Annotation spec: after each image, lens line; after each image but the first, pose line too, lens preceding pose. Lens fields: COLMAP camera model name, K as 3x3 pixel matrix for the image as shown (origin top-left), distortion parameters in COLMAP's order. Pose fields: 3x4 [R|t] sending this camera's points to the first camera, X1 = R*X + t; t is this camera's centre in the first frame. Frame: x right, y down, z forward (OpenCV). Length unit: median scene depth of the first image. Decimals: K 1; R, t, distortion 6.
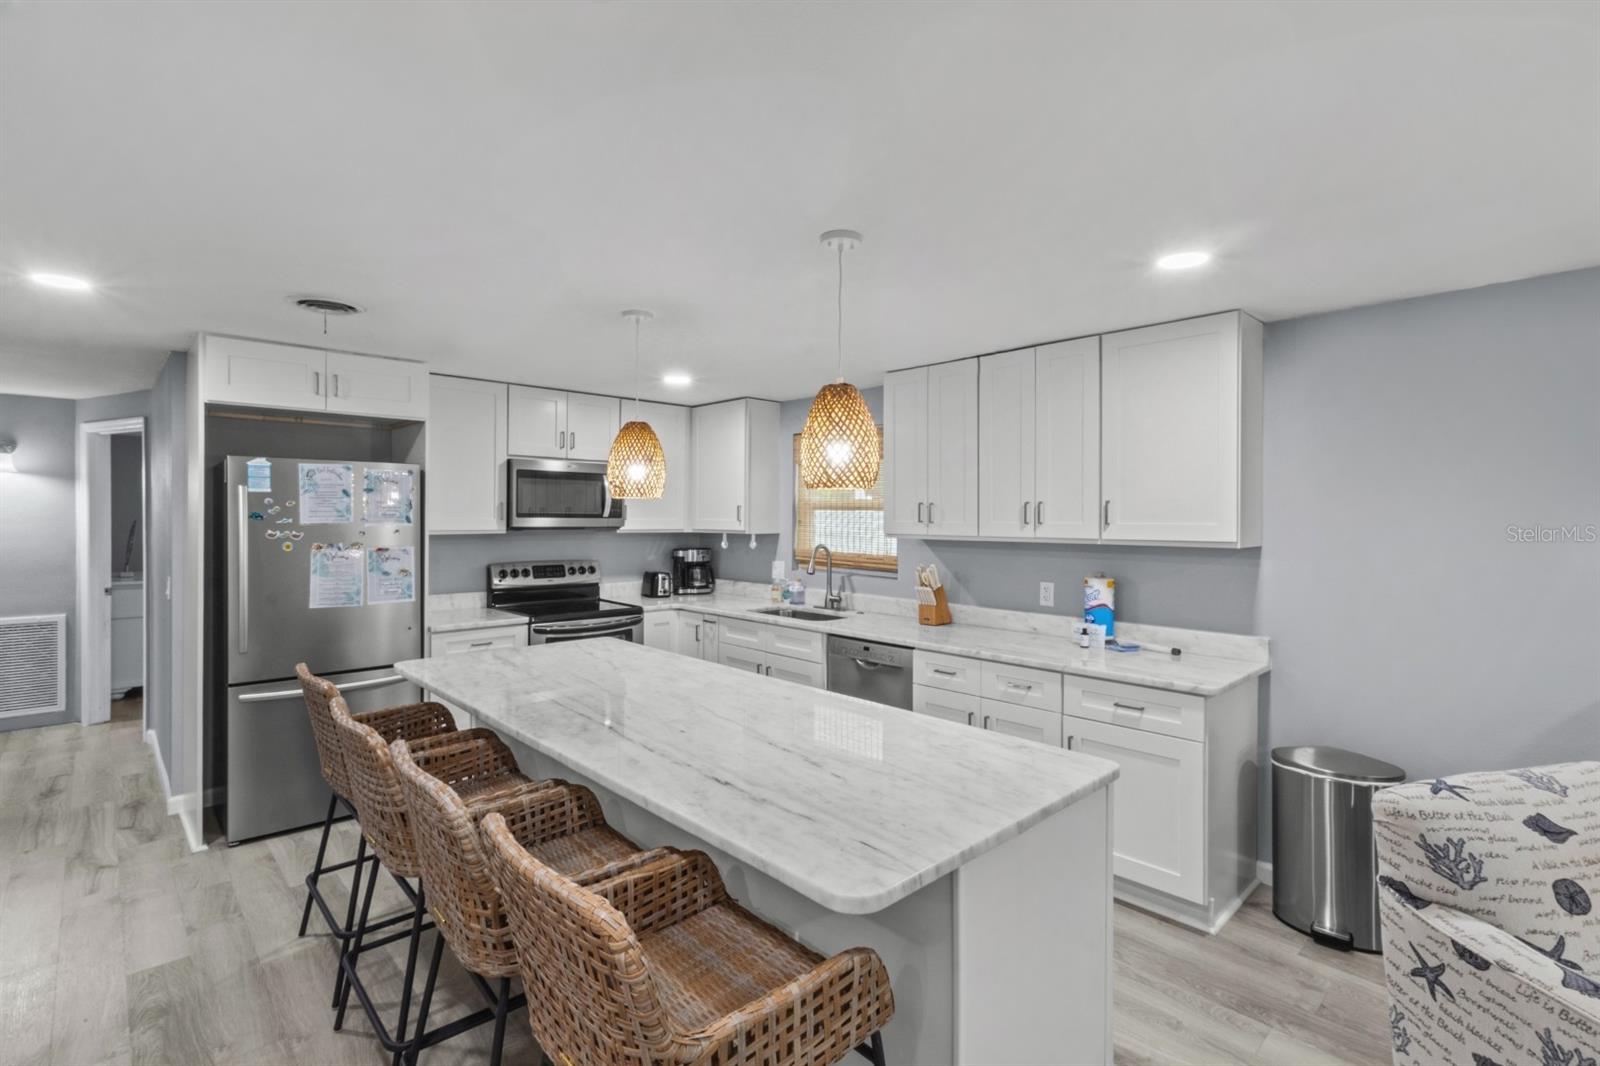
lens RADIAL K [[746.3, 0, 794.8], [0, 746.3, 512.2], [0, 0, 1]] dist [0.001856, 0.001337]
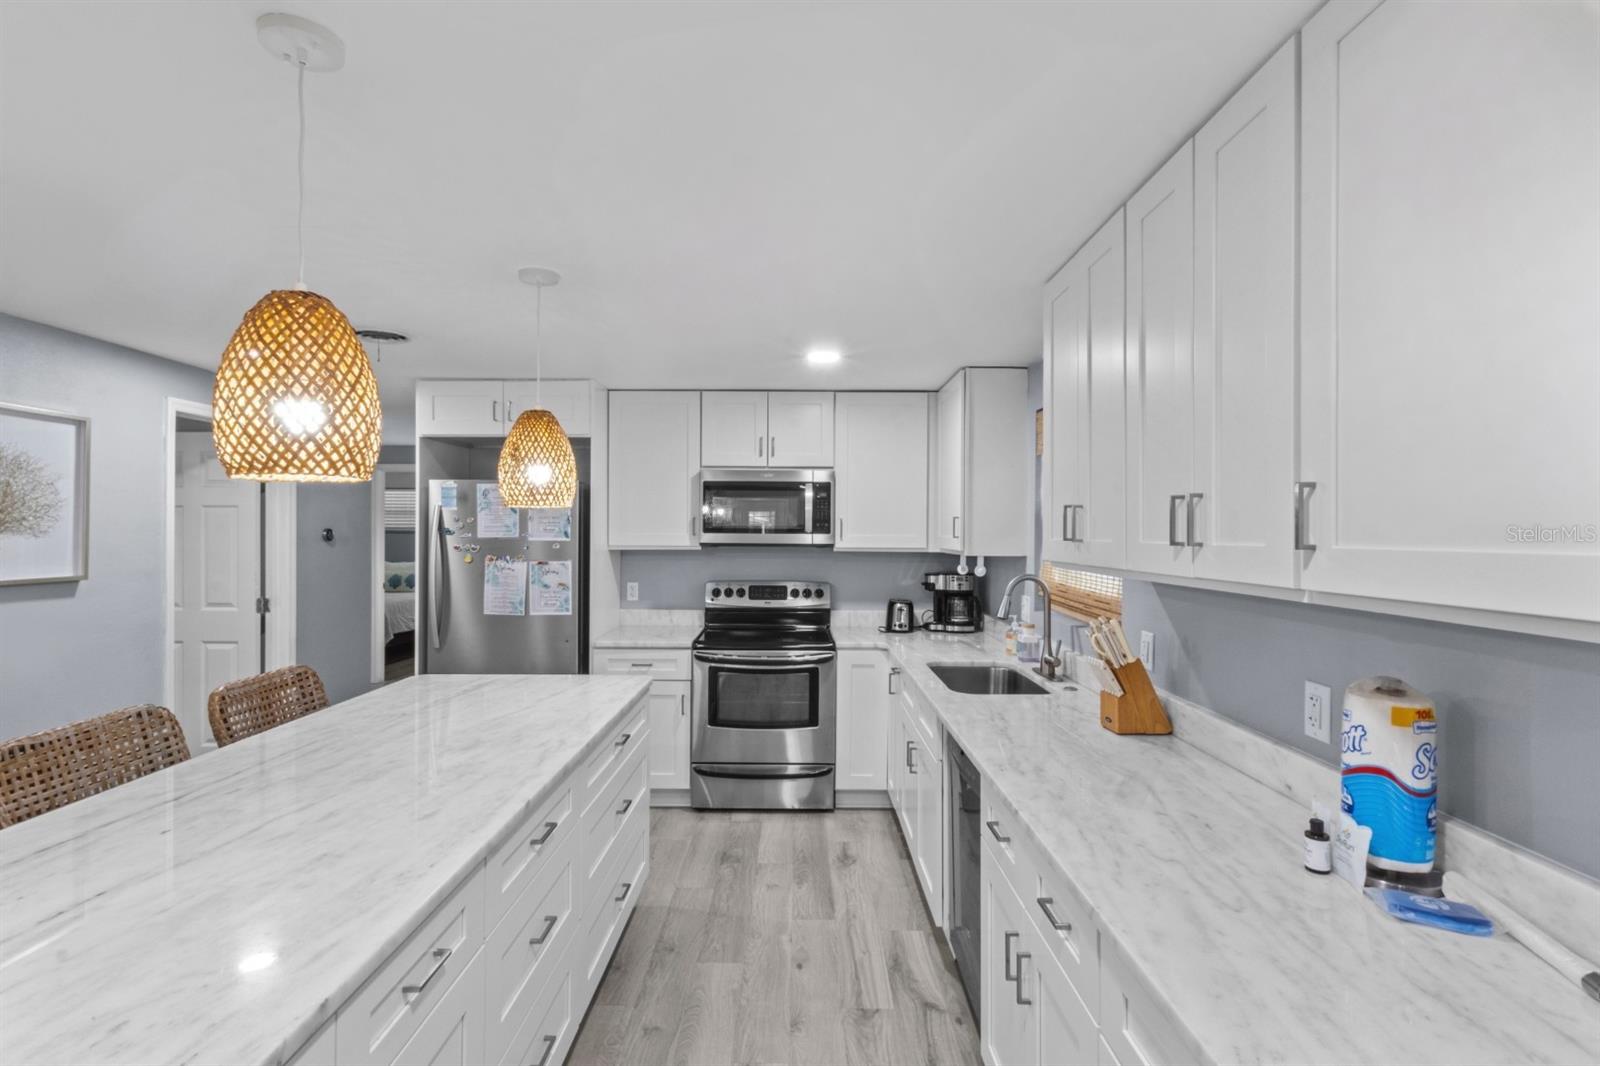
lens RADIAL K [[739.4, 0, 793.1], [0, 739.4, 530.4], [0, 0, 1]] dist [0.001958, 0.000101]
pose [[0.721340, -0.002532, -0.692576, 0.407769], [0.002729, 0.999996, -0.000813, 0.005942], [0.692575, -0.001303, 0.721344, 0.483509]]
